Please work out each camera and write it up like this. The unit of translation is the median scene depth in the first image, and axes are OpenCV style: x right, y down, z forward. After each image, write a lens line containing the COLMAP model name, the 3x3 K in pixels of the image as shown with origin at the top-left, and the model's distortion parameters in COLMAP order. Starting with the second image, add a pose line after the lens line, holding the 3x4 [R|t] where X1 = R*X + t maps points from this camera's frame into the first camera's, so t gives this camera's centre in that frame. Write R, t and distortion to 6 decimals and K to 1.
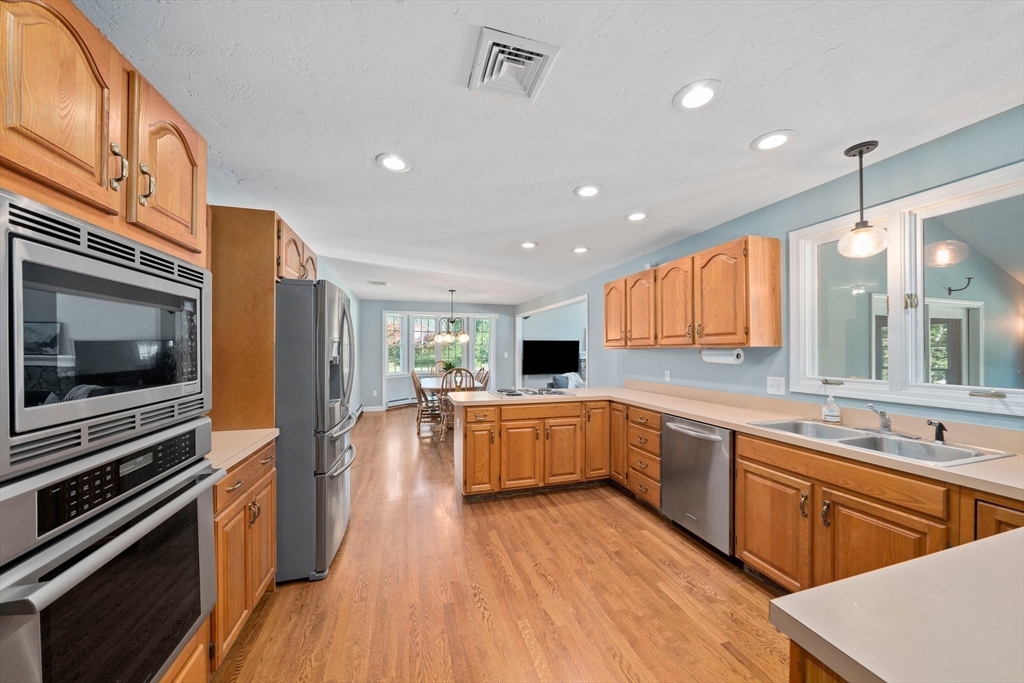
lens RADIAL K [[354.1, 0, 513.2], [0, 354.1, 345.3], [0, 0, 1]] dist [-0.002503, -0.000026]
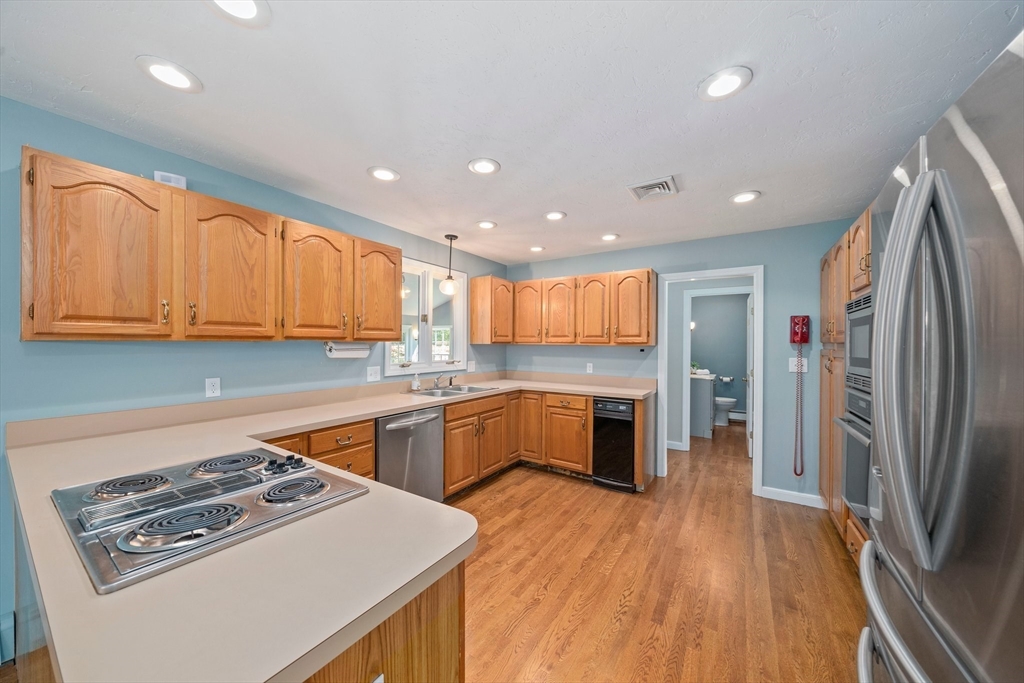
lens RADIAL K [[354.1, 0, 514.8], [0, 354.1, 344.4], [0, 0, 1]] dist [-0.002503, -0.000026]
pose [[-0.645144, -0.005338, 0.764043, -0.538995], [-0.015340, 0.999865, -0.005967, 0.016530], [-0.763907, -0.015570, -0.645138, 1.577977]]
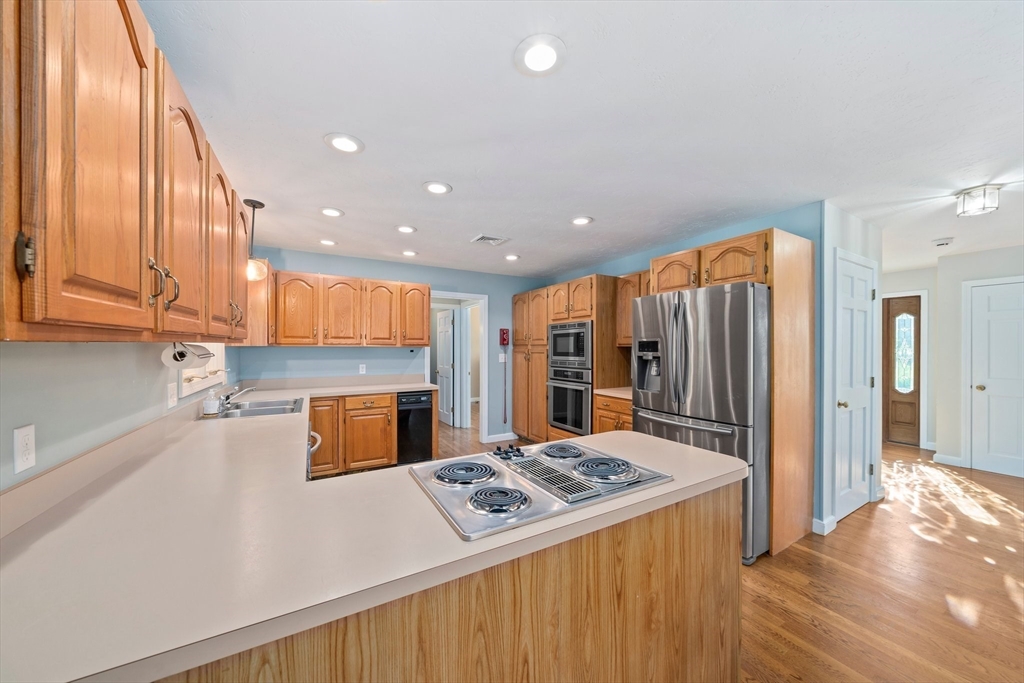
lens RADIAL K [[354.1, 0, 513.6], [0, 354.1, 346.6], [0, 0, 1]] dist [-0.002503, -0.000026]
pose [[-0.975832, -0.001853, -0.218515, 0.228886], [0.000667, 0.999934, -0.011459, 0.024115], [0.218522, -0.011328, -0.975766, 2.107155]]
